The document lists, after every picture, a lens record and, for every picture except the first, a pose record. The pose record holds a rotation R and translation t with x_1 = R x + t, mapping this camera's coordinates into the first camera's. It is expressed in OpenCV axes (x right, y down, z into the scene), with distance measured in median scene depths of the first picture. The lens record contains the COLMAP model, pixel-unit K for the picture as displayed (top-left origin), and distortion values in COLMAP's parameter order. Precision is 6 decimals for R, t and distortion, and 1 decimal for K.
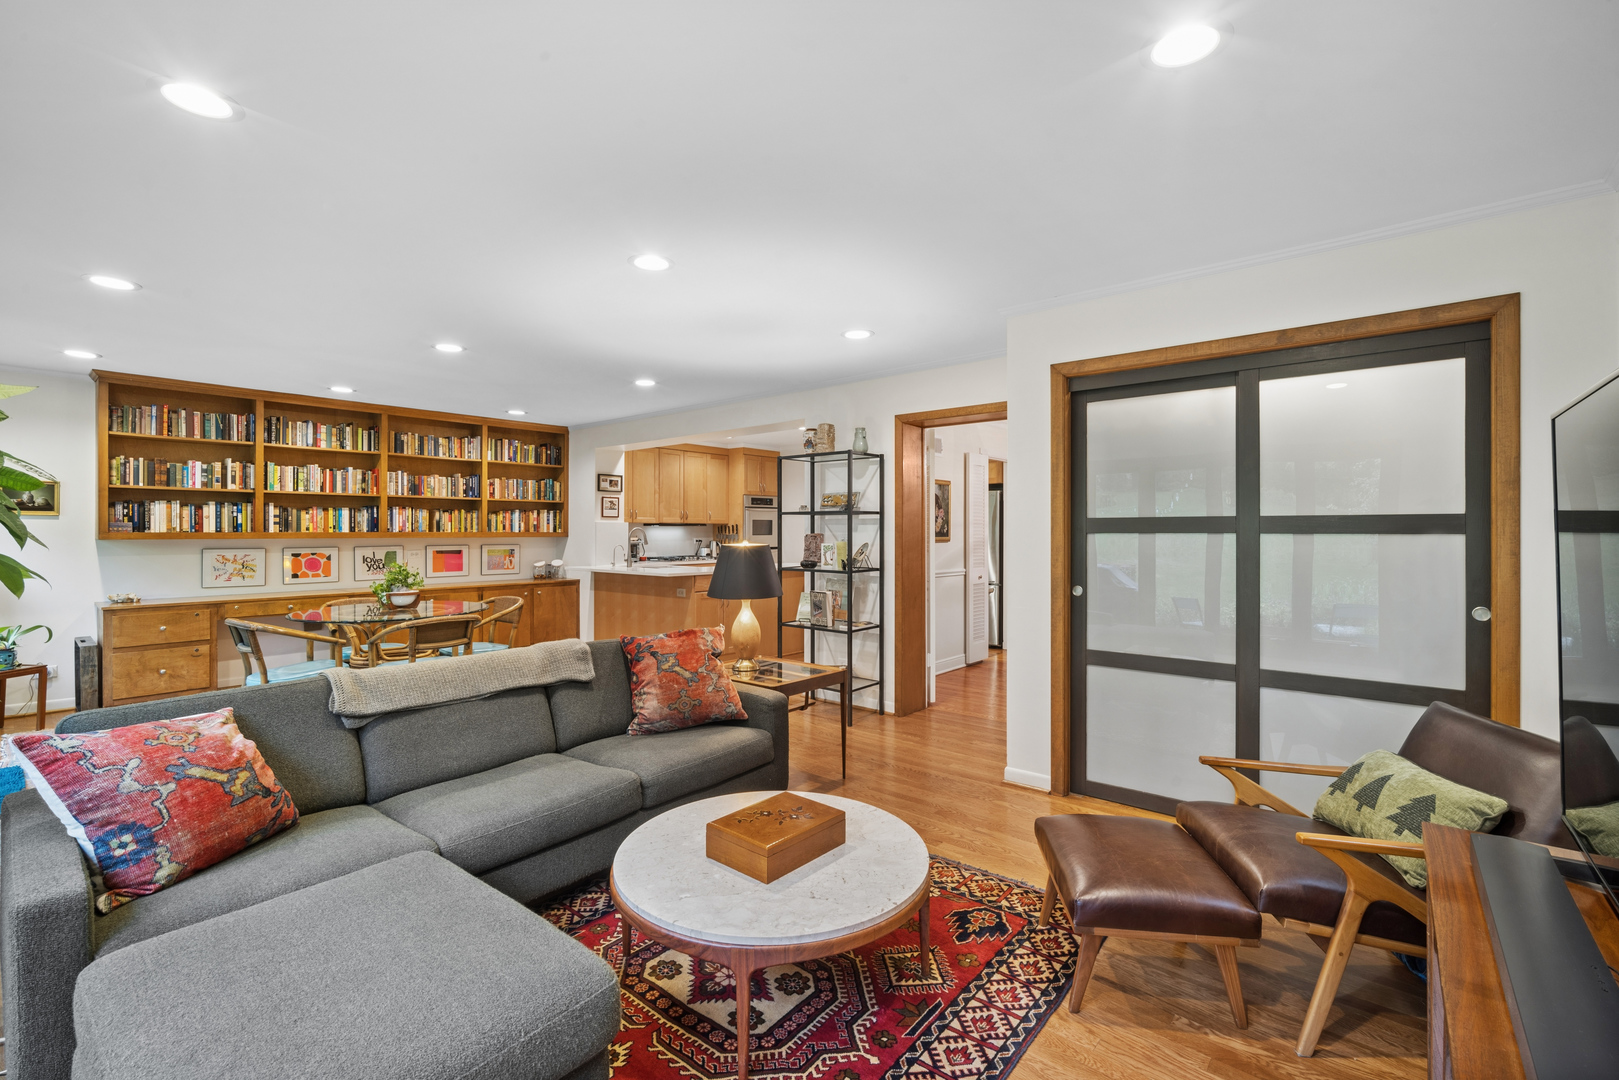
lens RADIAL K [[702.0, 0, 810.4], [0, 702.0, 535.2], [0, 0, 1]] dist [-0.001392, -0.000276]
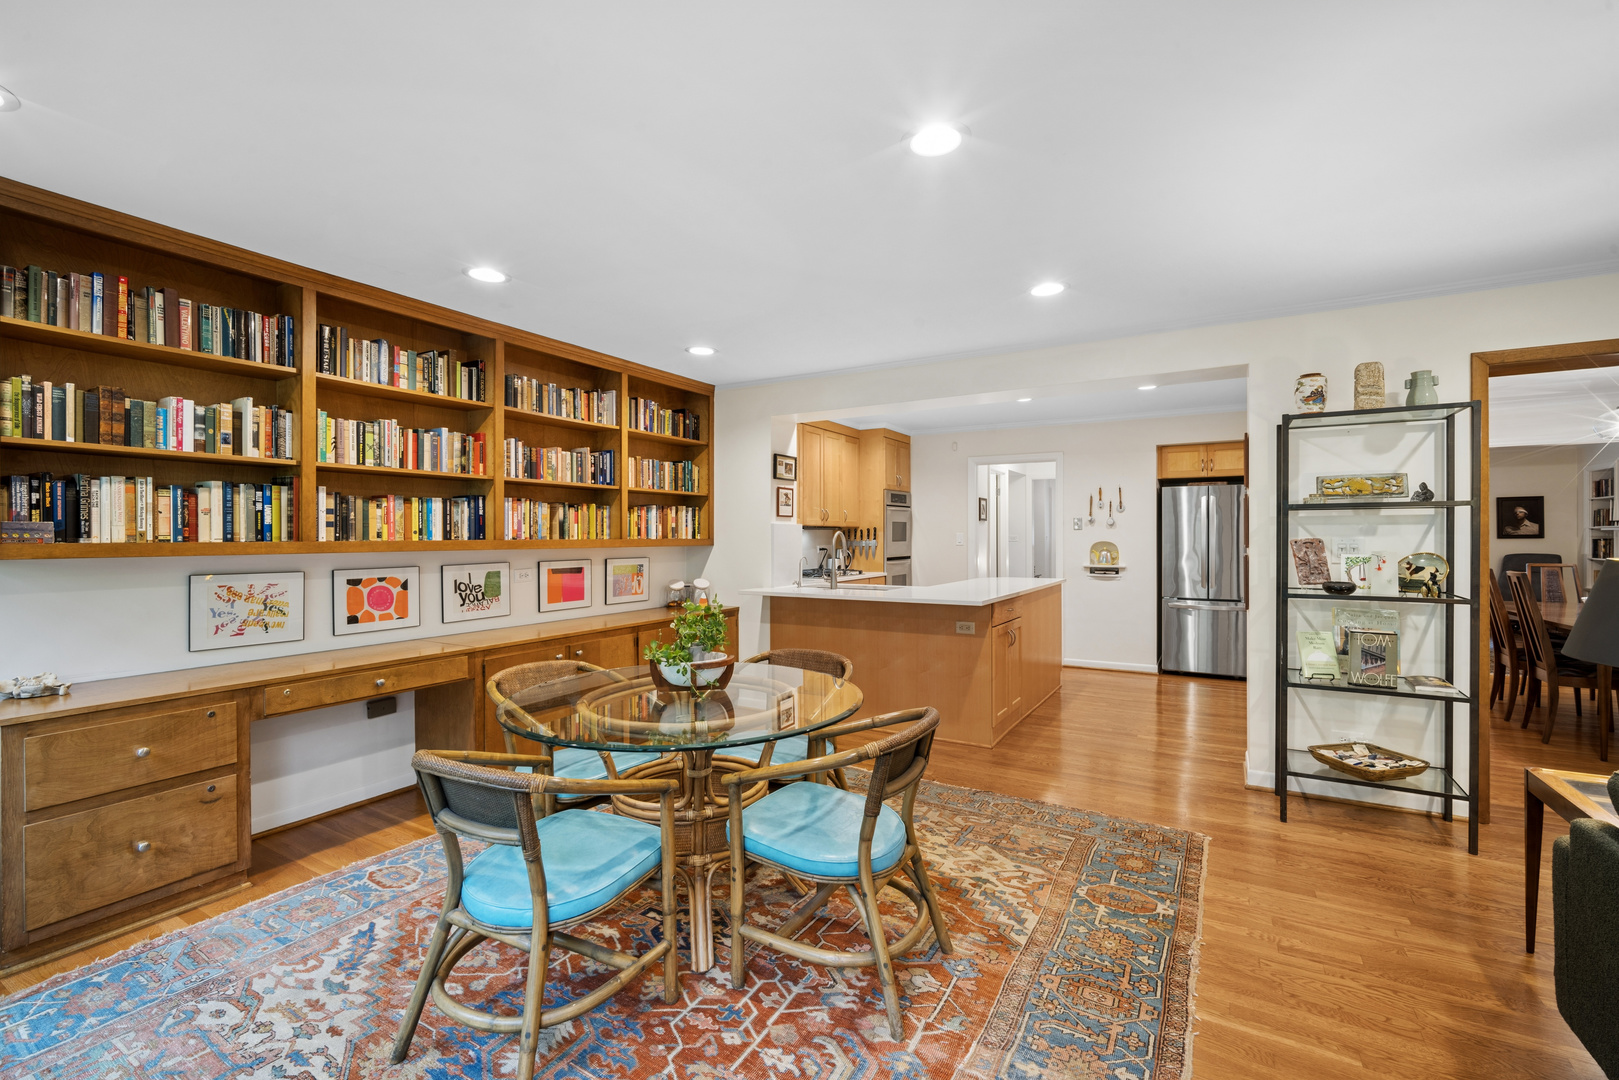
lens RADIAL K [[702.0, 0, 812.5], [0, 702.0, 539.9], [0, 0, 1]] dist [-0.001392, -0.000276]
pose [[0.983568, -0.004291, 0.180487, -0.470726], [0.004368, 0.999990, -0.000030, -0.003288], [-0.180485, 0.000818, 0.983577, 0.385211]]
